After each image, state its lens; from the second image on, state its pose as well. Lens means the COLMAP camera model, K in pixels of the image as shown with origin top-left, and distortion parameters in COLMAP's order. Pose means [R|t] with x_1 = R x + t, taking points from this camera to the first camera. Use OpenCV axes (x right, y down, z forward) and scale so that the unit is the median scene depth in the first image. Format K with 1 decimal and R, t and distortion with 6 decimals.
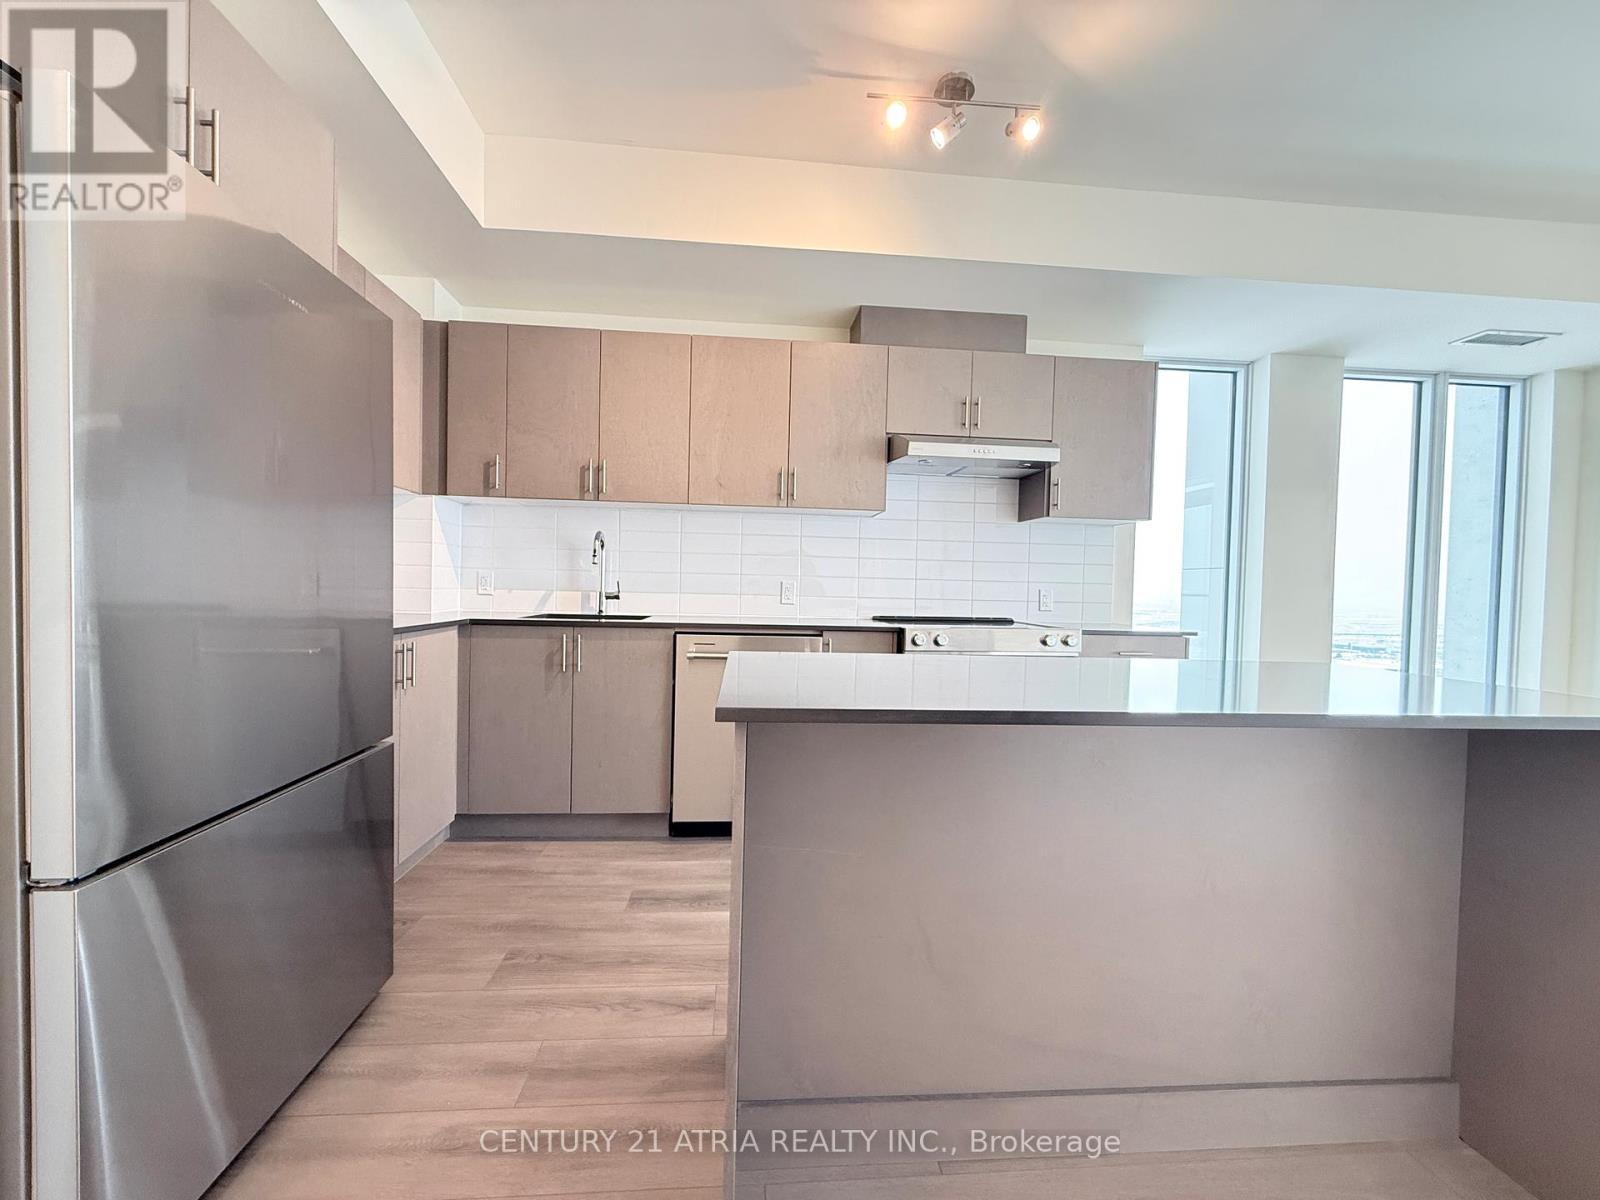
lens RADIAL K [[637.7, 0, 795.4], [0, 637.7, 598.3], [0, 0, 1]] dist [0.000227, 0.000068]
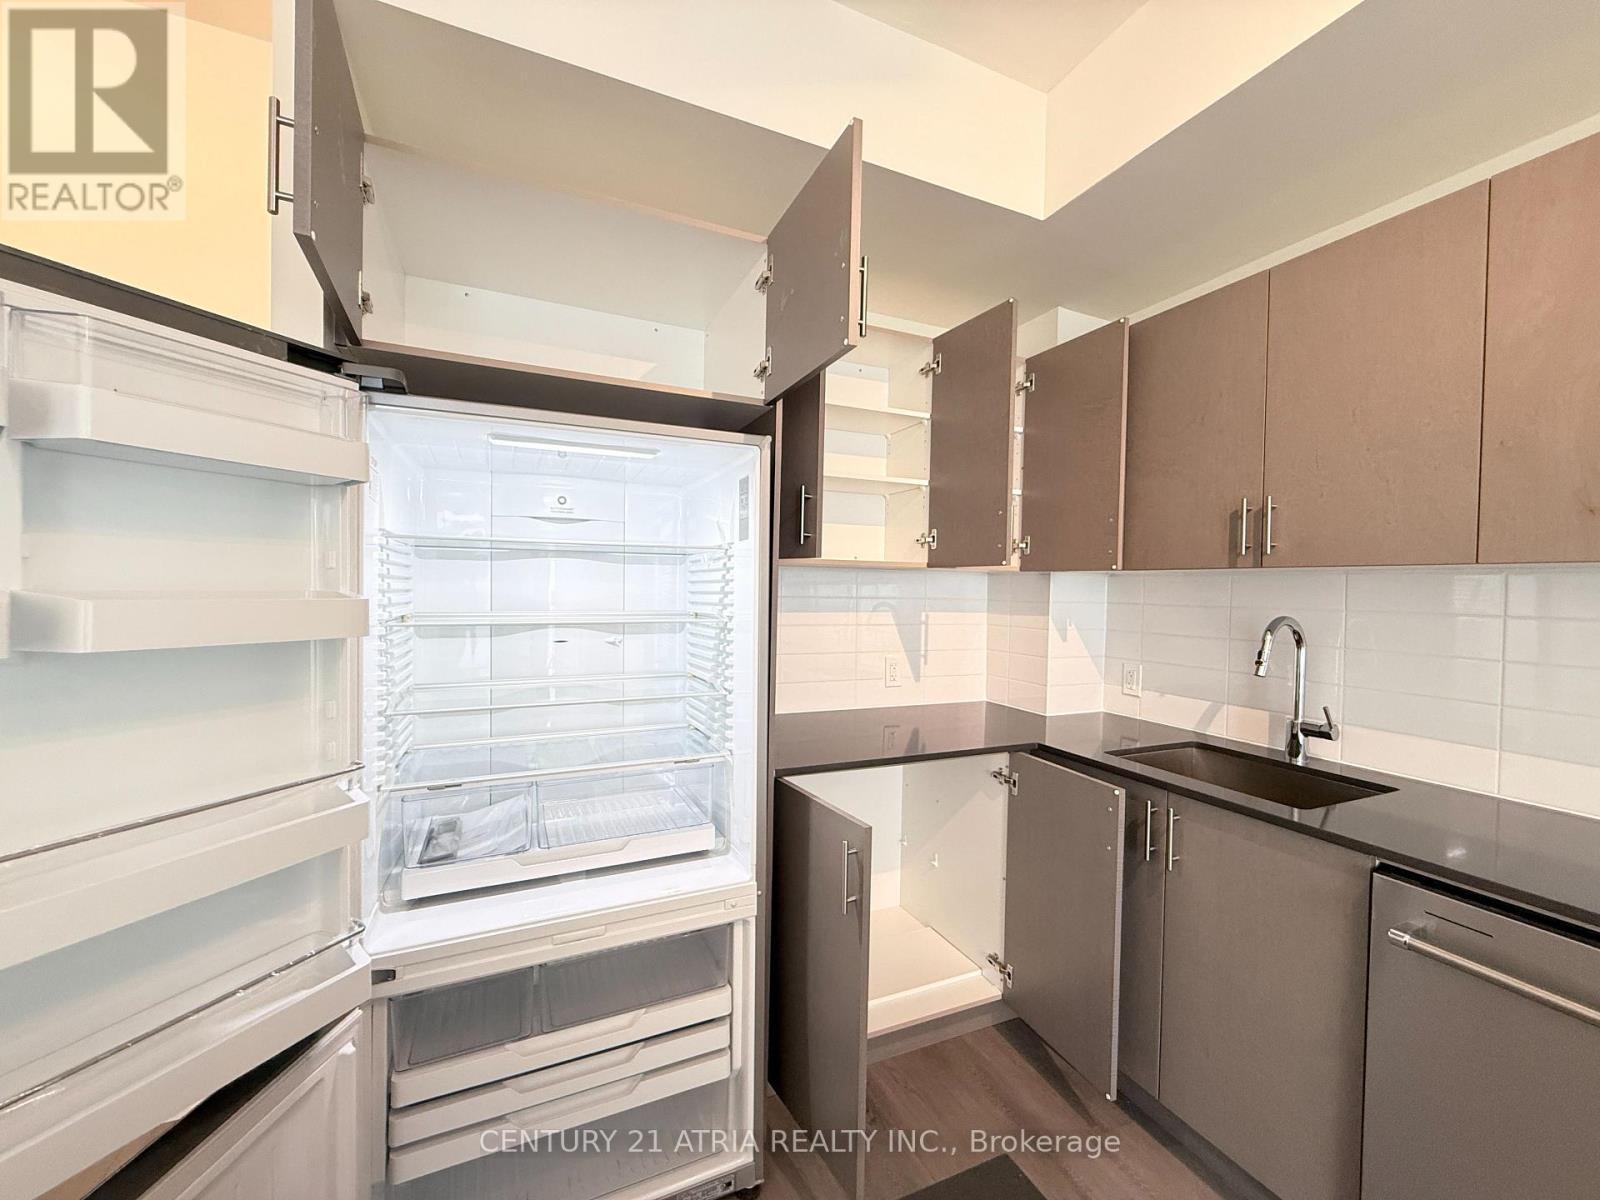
lens RADIAL K [[637.7, 0, 795.4], [0, 637.7, 598.3], [0, 0, 1]] dist [0.000227, 0.000068]
pose [[0.329788, -0.001742, -0.944053, 0.091596], [-0.031902, 0.999407, -0.012988, -0.104614], [0.943516, 0.034400, 0.329537, 0.417132]]
